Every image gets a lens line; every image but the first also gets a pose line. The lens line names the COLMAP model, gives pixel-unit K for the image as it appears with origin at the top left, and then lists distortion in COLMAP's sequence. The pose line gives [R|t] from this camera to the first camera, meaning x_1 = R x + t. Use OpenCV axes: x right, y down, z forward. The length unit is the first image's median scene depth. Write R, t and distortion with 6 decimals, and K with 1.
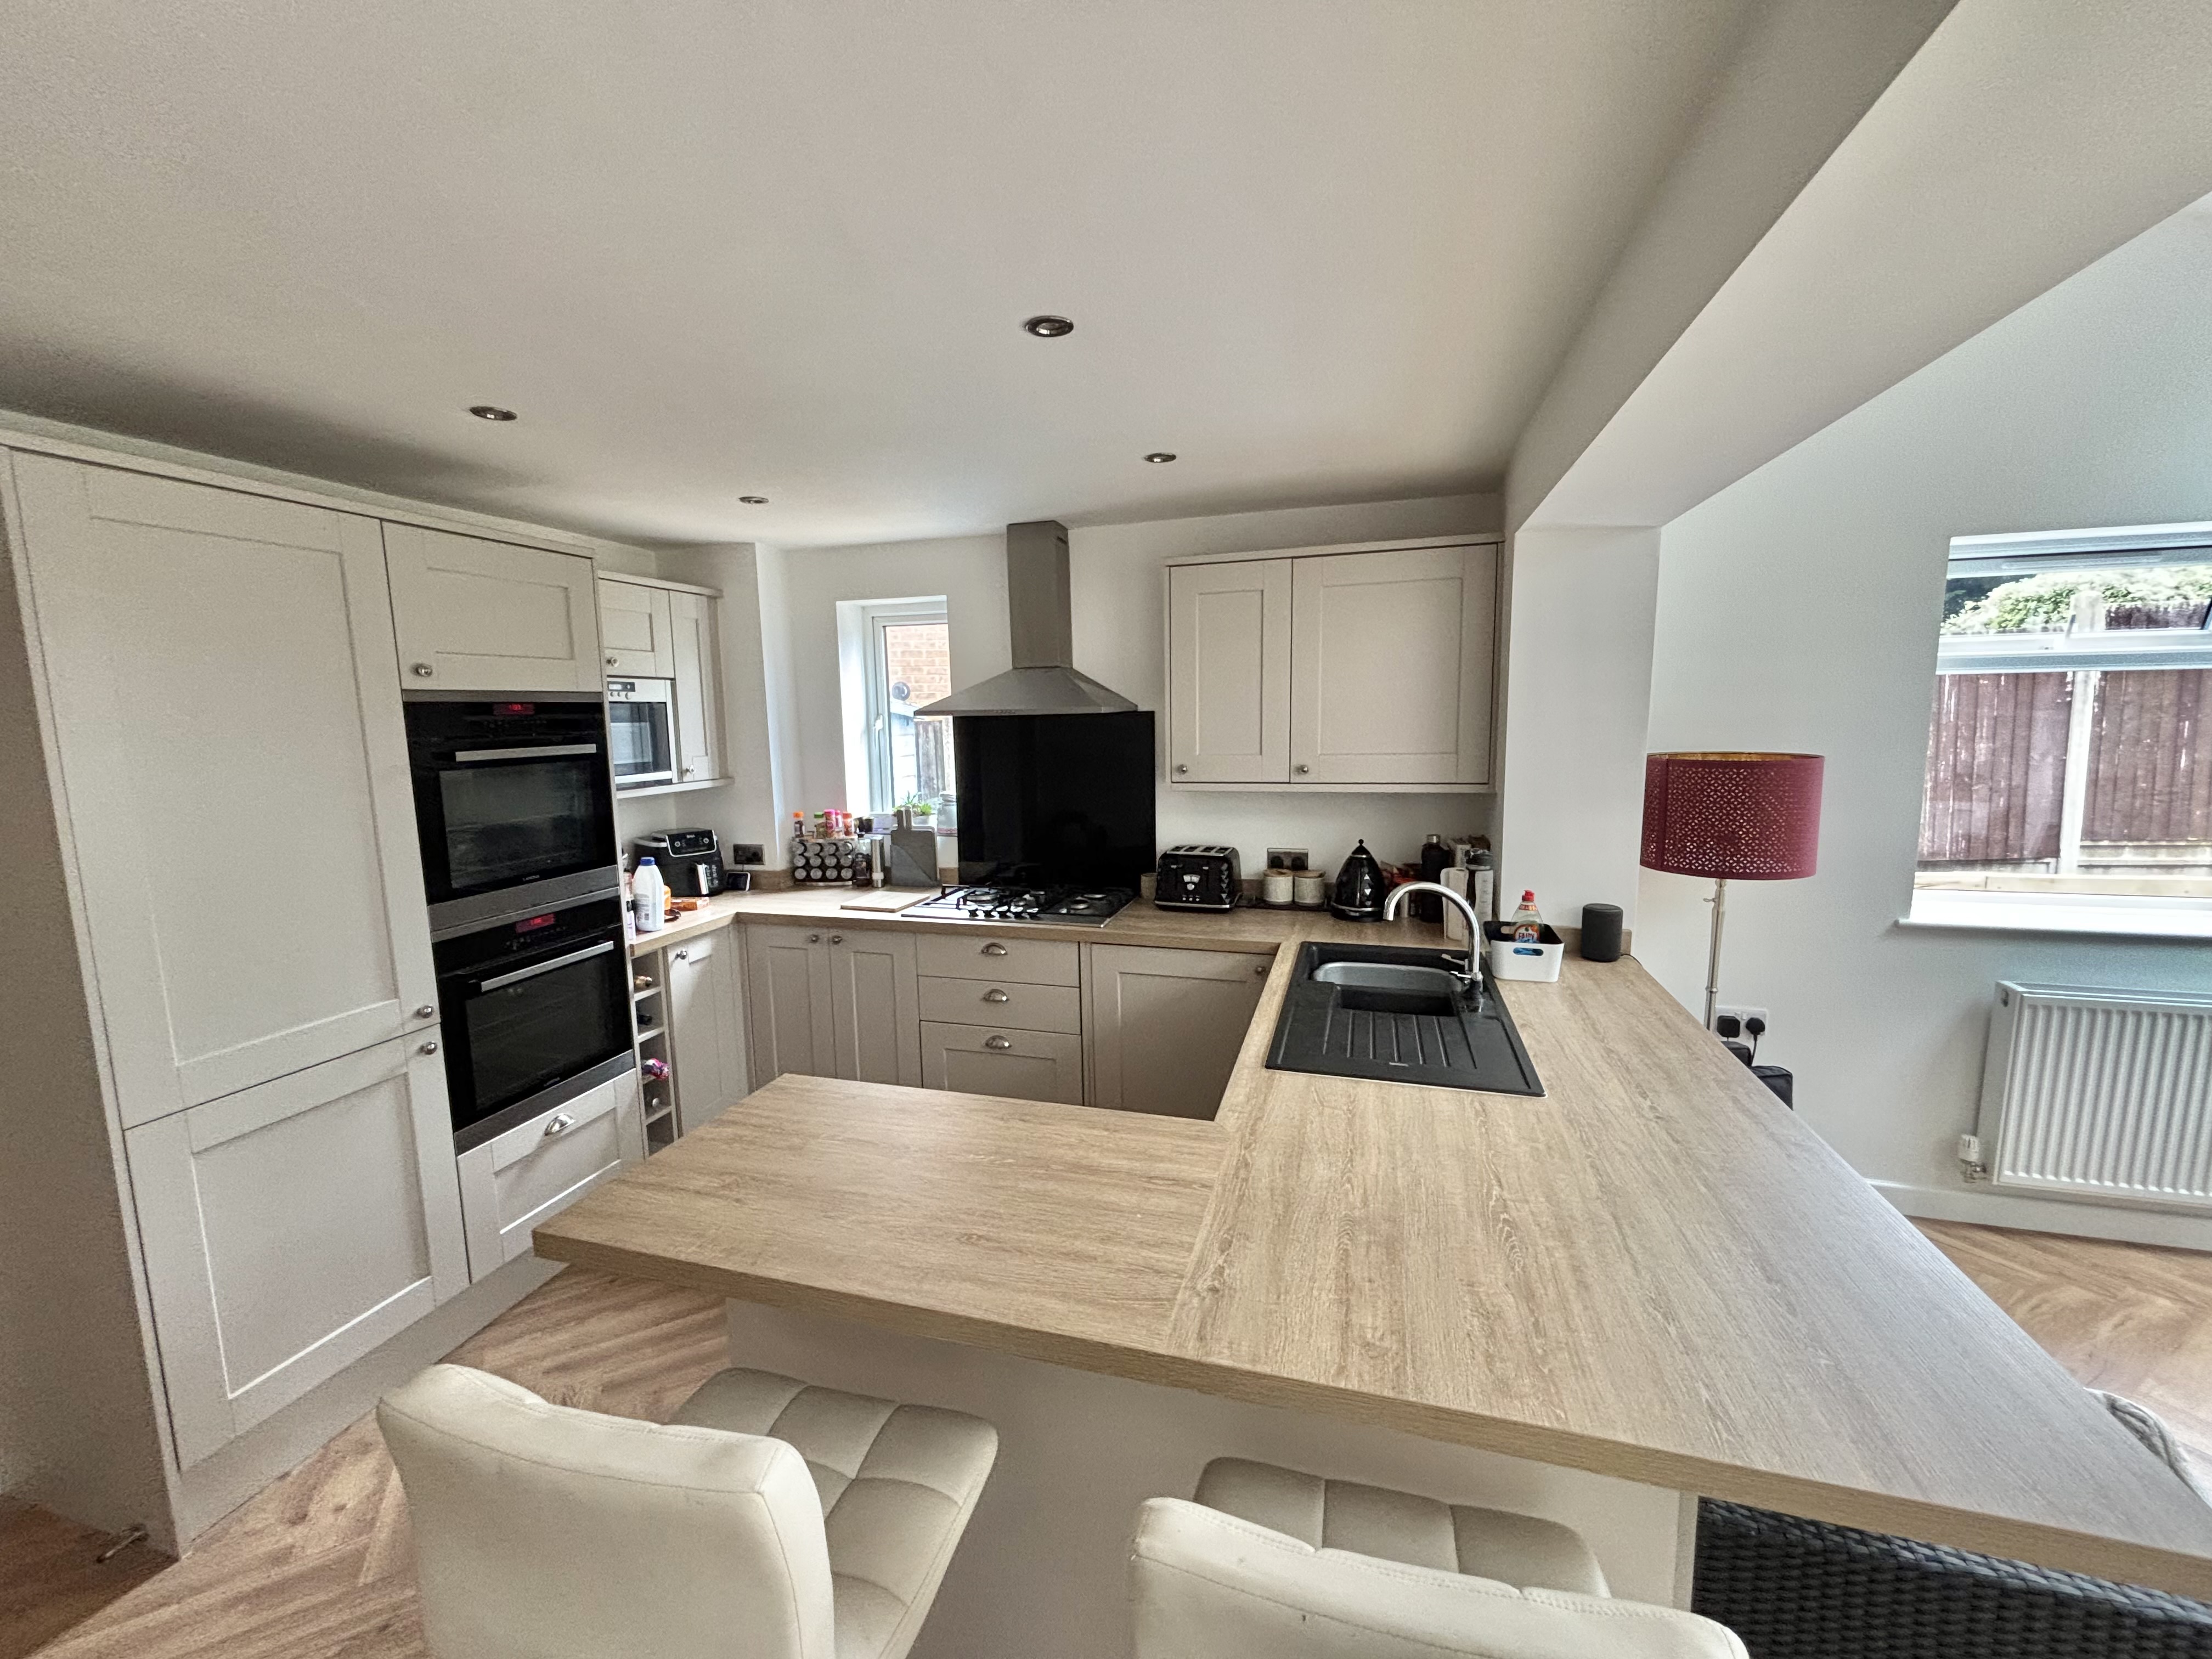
lens RADIAL K [[888.3, 0, 1106.0], [0, 888.3, 829.5], [0, 0, 1]] dist [-0.000425, -0.000279]
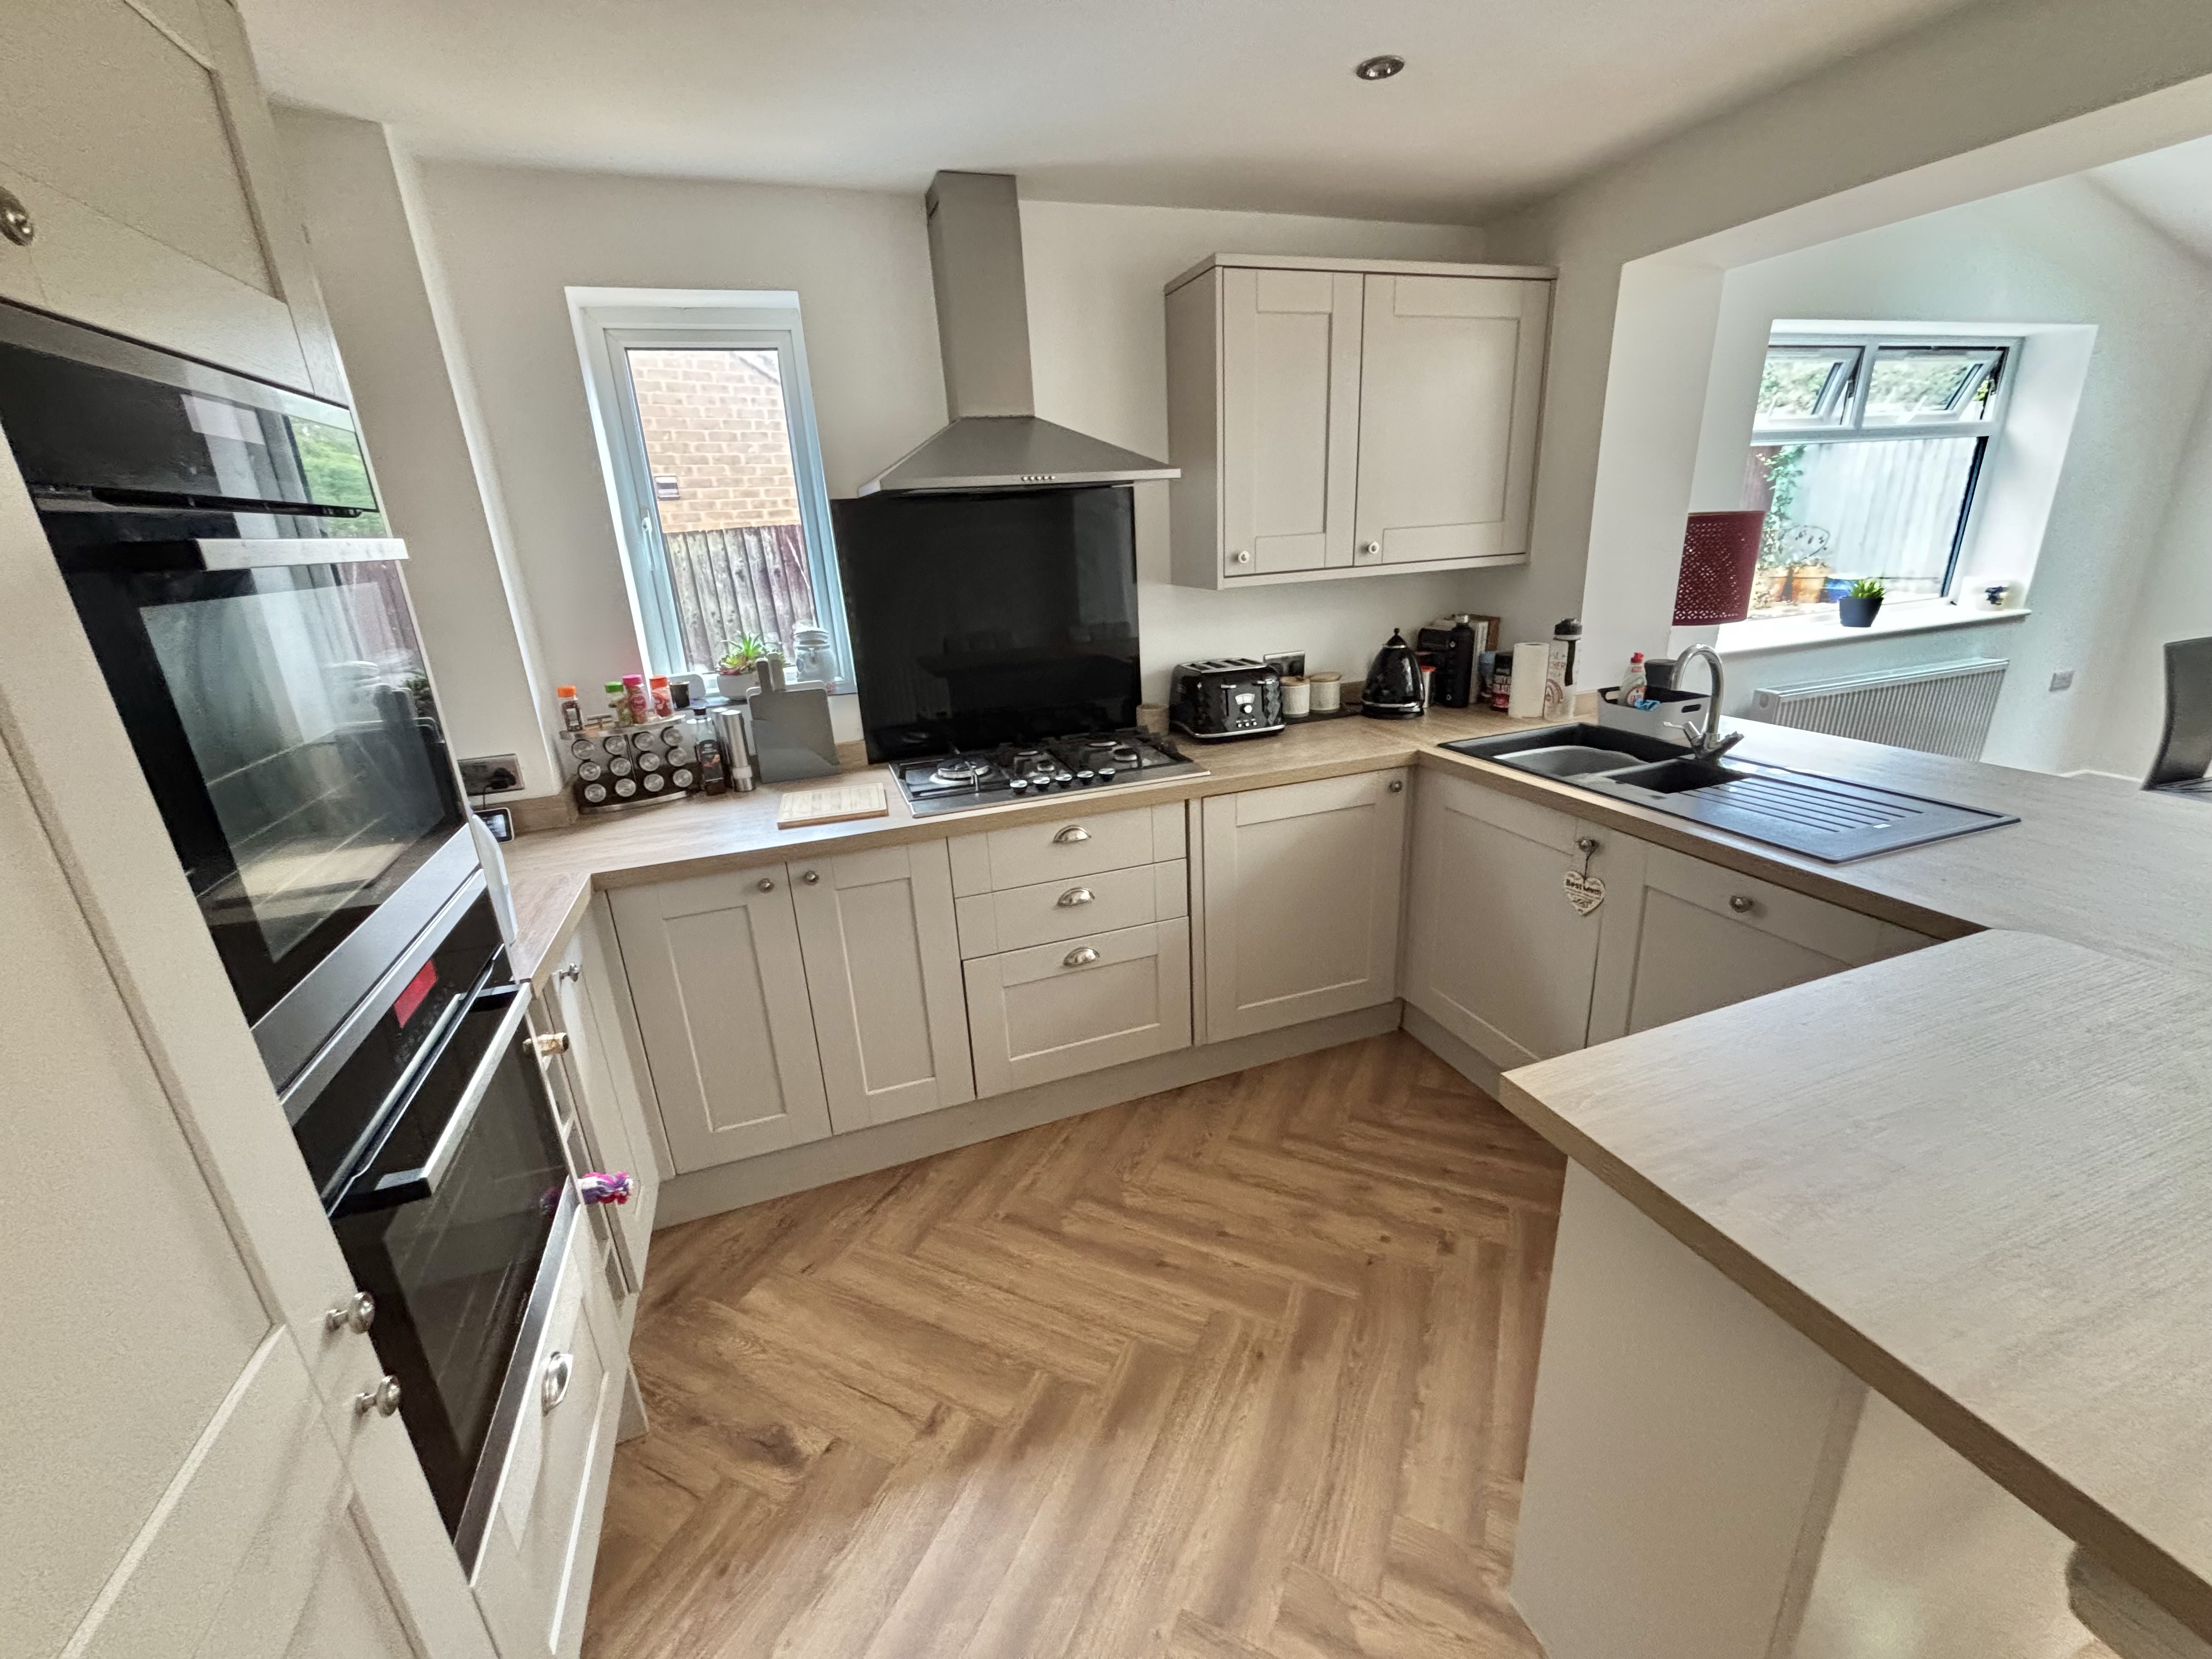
lens RADIAL K [[899.5, 0, 1106.0], [0, 899.5, 829.5], [0, 0, 1]] dist [0.000727, -0.004181]
pose [[0.804487, -0.210468, 0.555431, -0.461187], [0.113446, 0.972348, 0.204133, -0.010132], [-0.583036, -0.101211, 0.806118, 0.379161]]
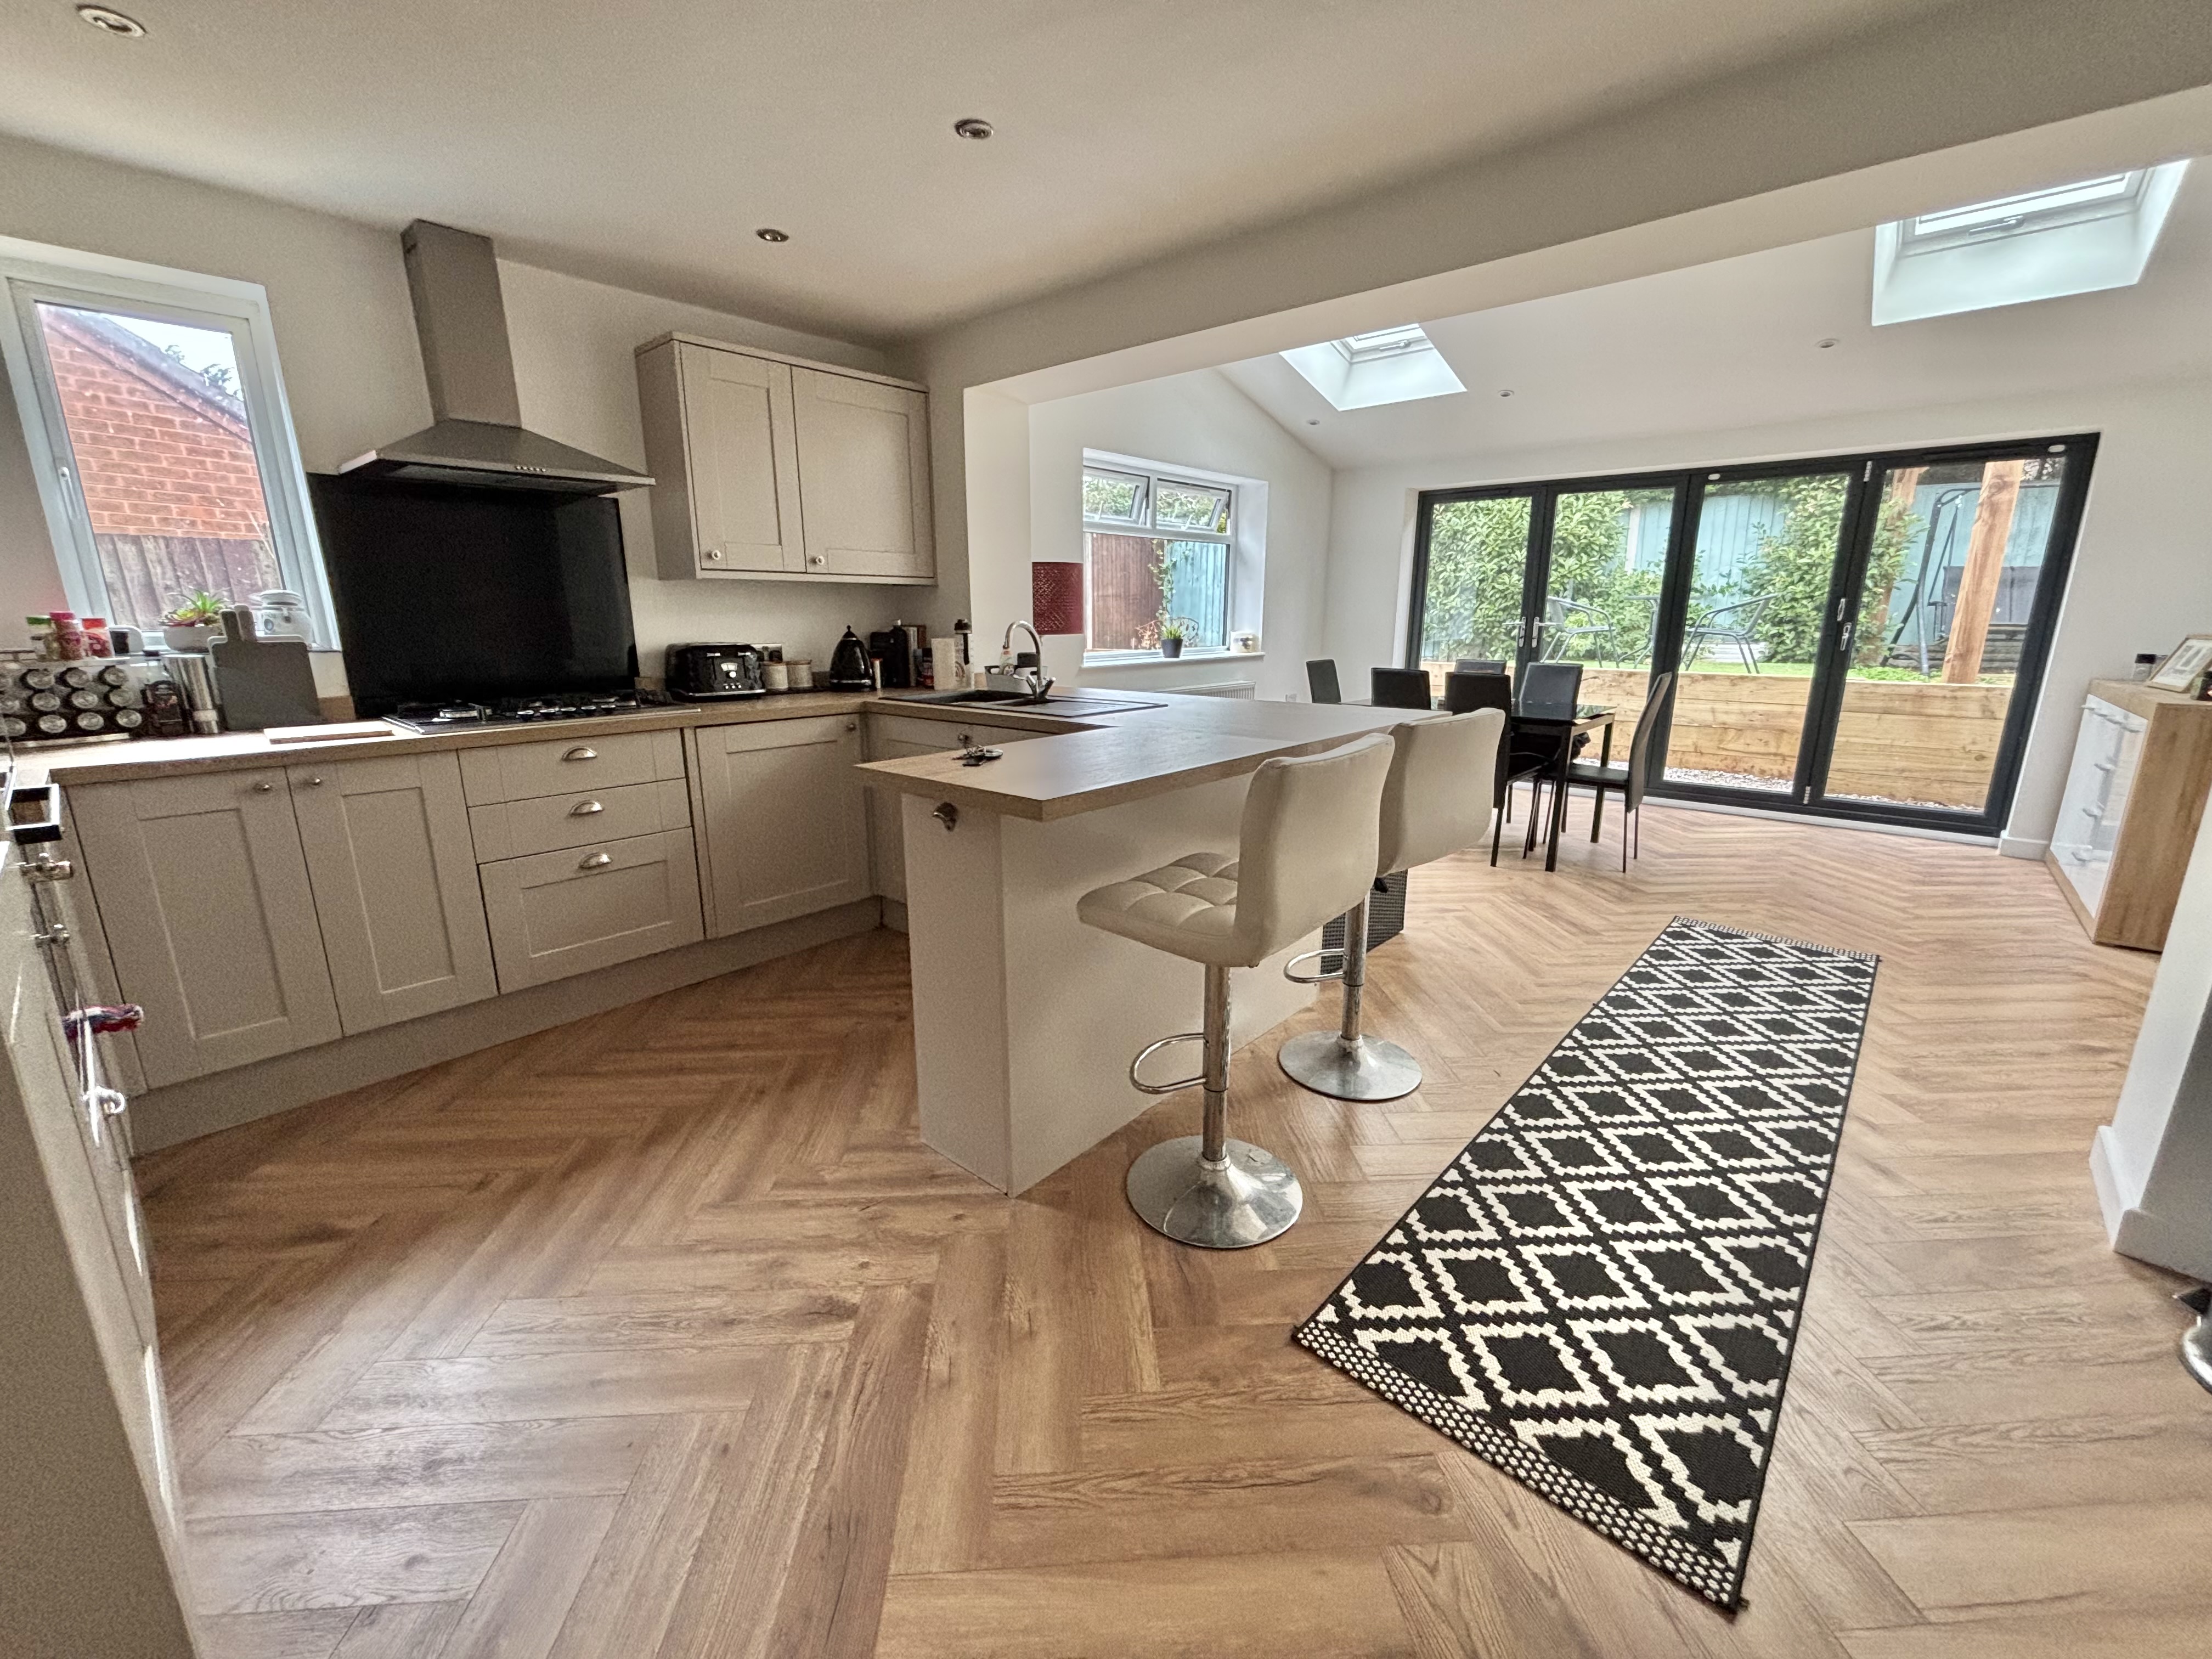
lens RADIAL K [[888.3, 0, 1106.0], [0, 888.3, 829.5], [0, 0, 1]] dist [-0.000425, -0.000279]
pose [[0.417757, -0.195784, 0.887214, -0.642099], [0.110607, 0.980202, 0.164223, 0.111595], [-0.901801, 0.029527, 0.431141, 0.152190]]
